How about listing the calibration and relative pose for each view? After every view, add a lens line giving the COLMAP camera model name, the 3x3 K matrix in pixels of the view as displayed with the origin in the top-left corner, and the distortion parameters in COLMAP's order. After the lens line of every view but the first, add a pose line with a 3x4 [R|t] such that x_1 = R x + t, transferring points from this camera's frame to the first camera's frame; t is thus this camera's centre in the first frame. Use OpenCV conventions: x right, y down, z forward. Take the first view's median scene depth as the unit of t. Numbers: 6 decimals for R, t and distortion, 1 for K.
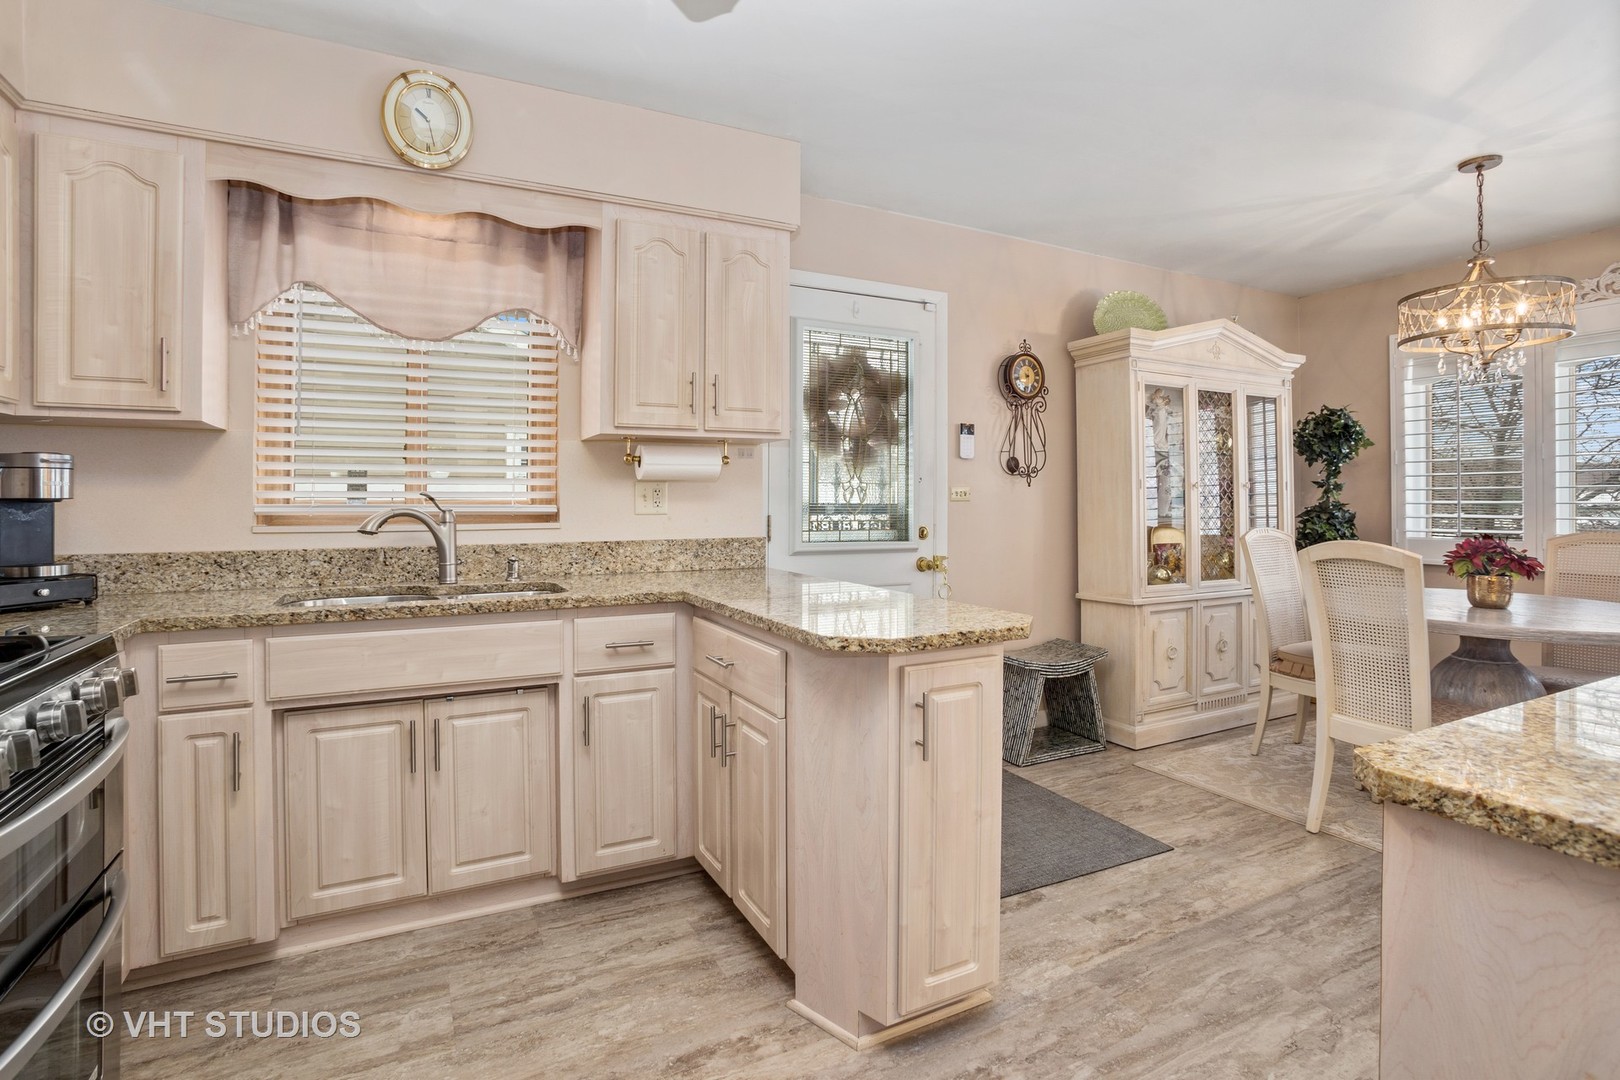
lens RADIAL K [[782.7, 0, 812.4], [0, 782.7, 498.1], [0, 0, 1]] dist [-0.098949, -0.000085]
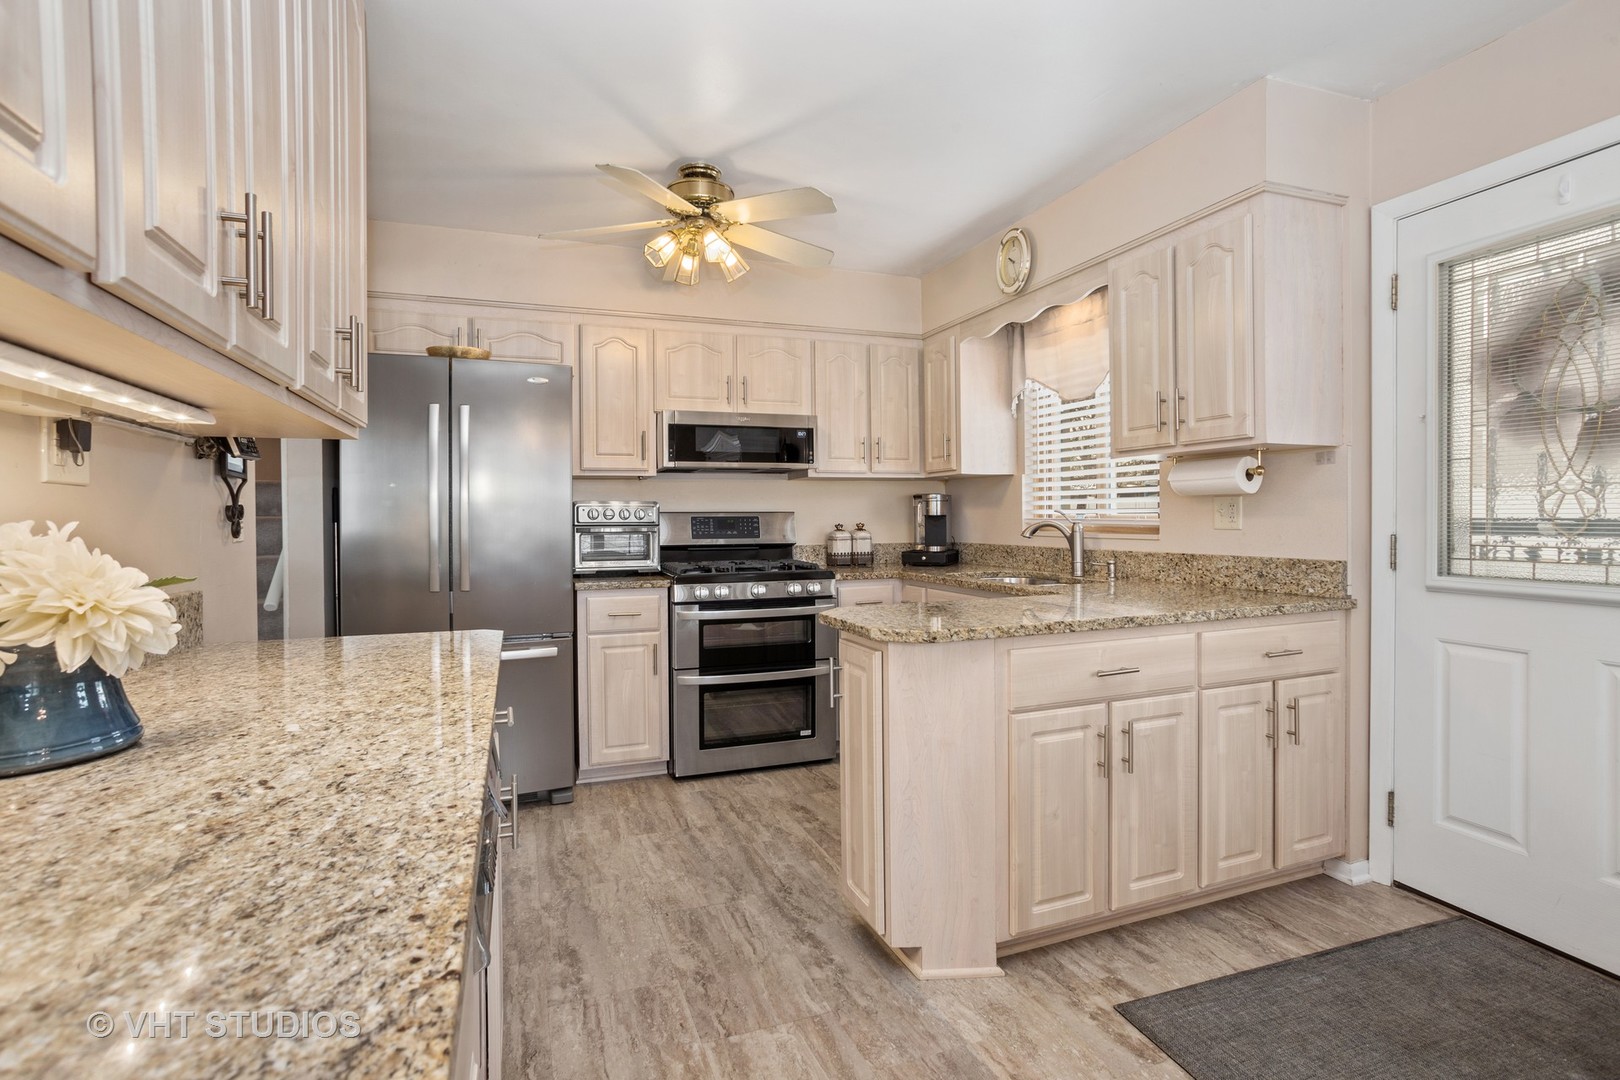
lens RADIAL K [[787.6, 0, 814.4], [0, 787.6, 527.0], [0, 0, 1]] dist [-0.057633, 0.028876]
pose [[-0.116020, 0.014591, -0.993140, 0.809765], [0.010763, 0.999852, 0.013432, -0.000941], [0.993189, -0.009130, -0.116160, 0.580190]]
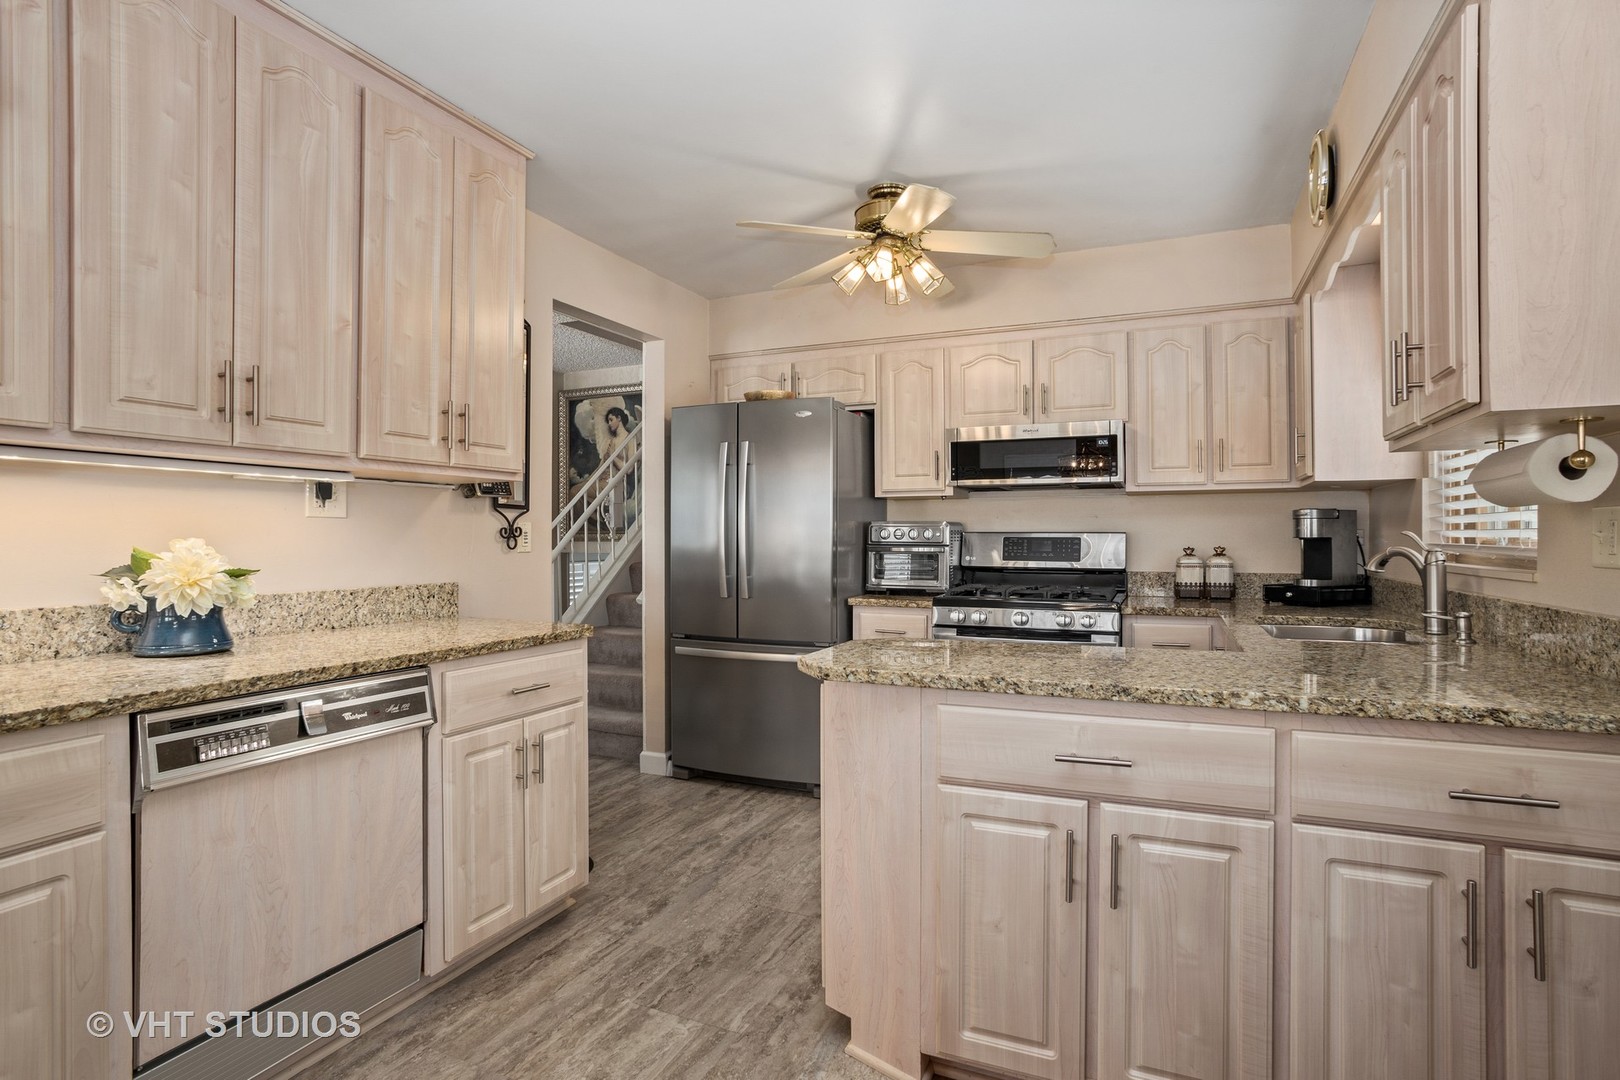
lens RADIAL K [[802.7, 0, 810.0], [0, 802.7, 540.0], [0, 0, 1]] dist [-0.081223, 0.043906]
pose [[-0.782875, 0.002646, -0.622173, 0.541176], [0.002585, 0.999996, 0.001000, -0.000231], [0.622173, -0.000826, -0.782879, 1.048207]]
